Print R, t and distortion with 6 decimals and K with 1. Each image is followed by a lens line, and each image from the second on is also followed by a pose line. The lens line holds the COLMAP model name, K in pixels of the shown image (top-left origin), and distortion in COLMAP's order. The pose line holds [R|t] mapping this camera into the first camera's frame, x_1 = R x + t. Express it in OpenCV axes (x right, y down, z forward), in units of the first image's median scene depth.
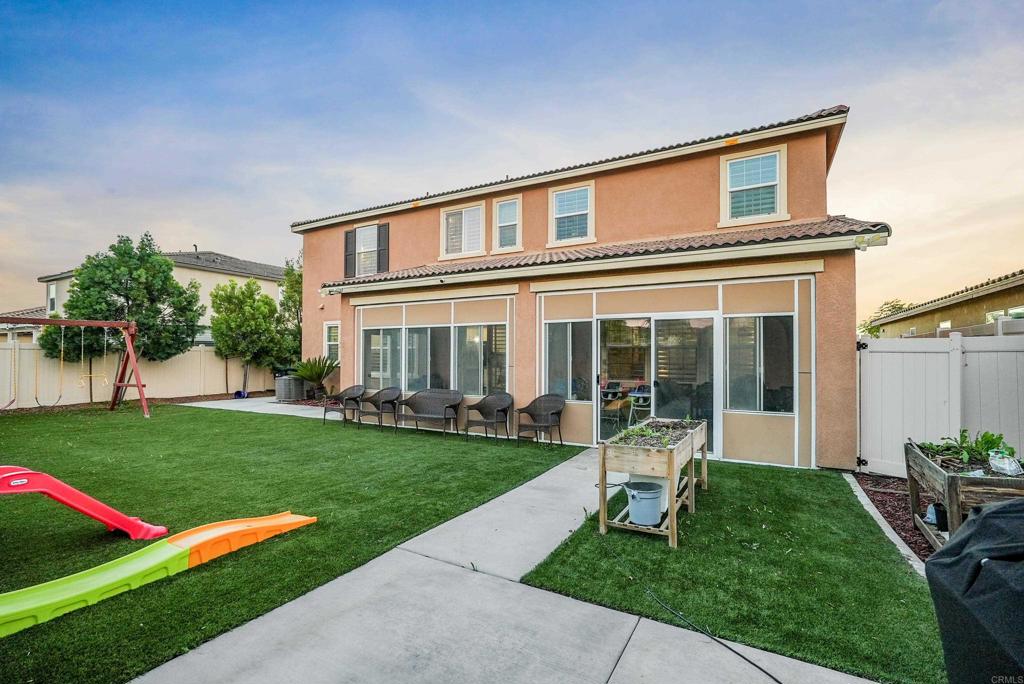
lens RADIAL K [[469.4, 0, 512.0], [0, 469.4, 342.0], [0, 0, 1]] dist [0.001297, 0.000058]
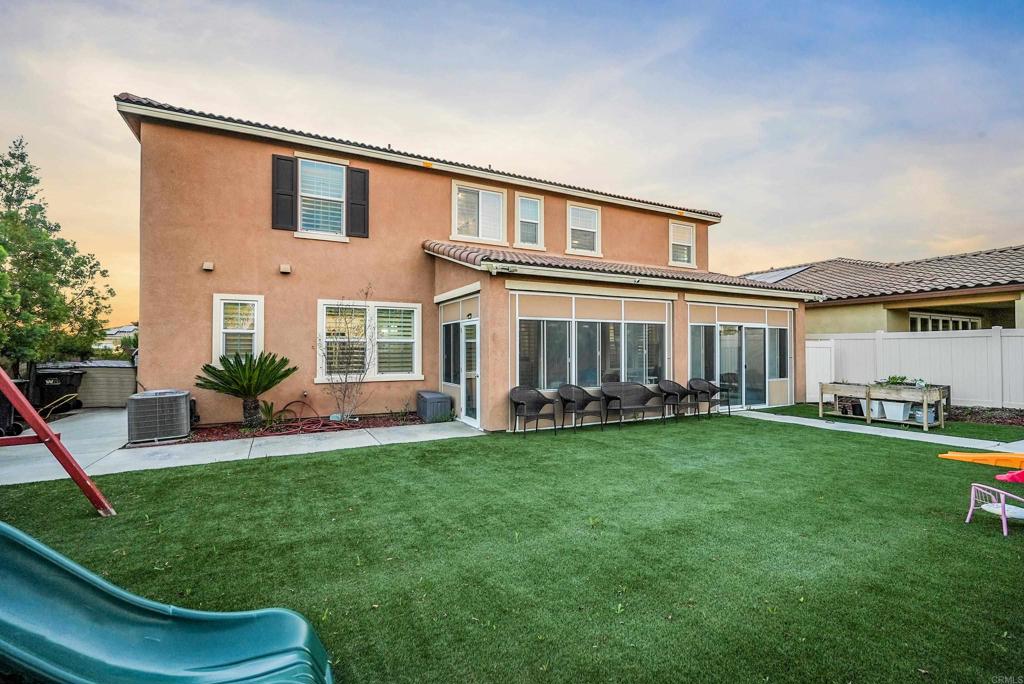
lens RADIAL K [[455.9, 0, 512.0], [0, 455.9, 342.0], [0, 0, 1]] dist [-0.001255, 0.000323]
pose [[0.547309, 0.008742, 0.836885, -0.871366], [-0.022638, 0.999734, 0.004362, 0.008756], [-0.836625, -0.021333, 0.547361, 0.489172]]
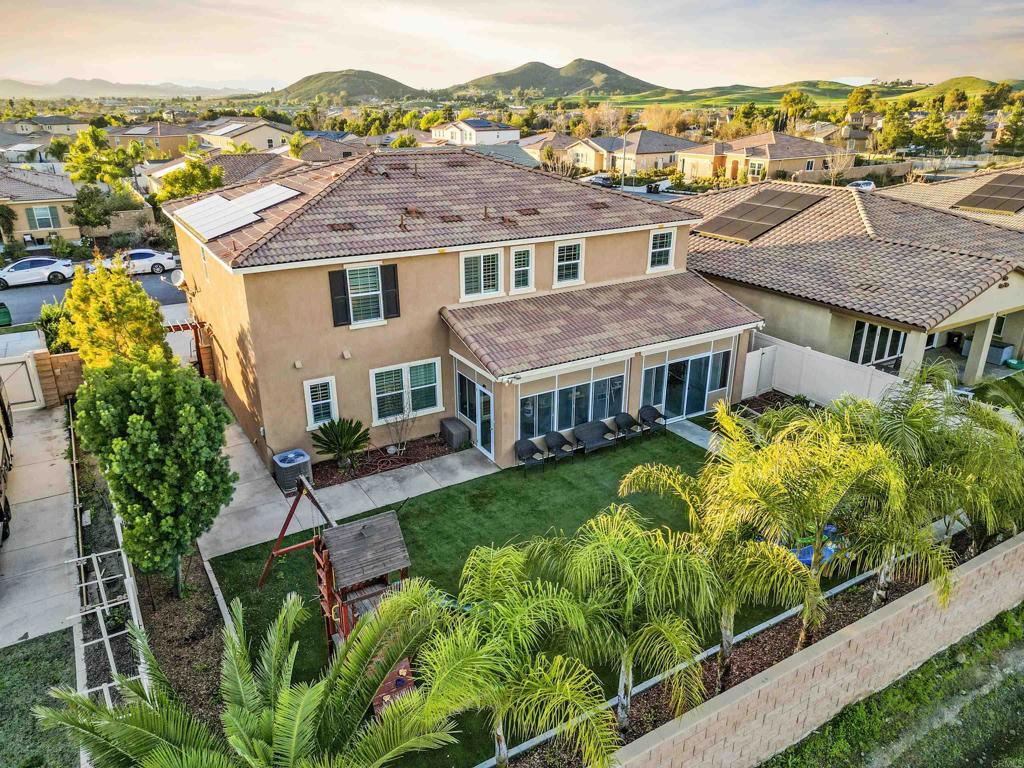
lens RADIAL K [[711.1, 0, 512.0], [0, 711.1, 384.0], [0, 0, 1]] dist [0.001335, -0.000528]
pose [[0.499587, -0.326550, 0.802357, -1.585070], [-0.022141, 0.921112, 0.388668, -0.688105], [-0.865981, -0.211939, 0.452946, 0.148838]]
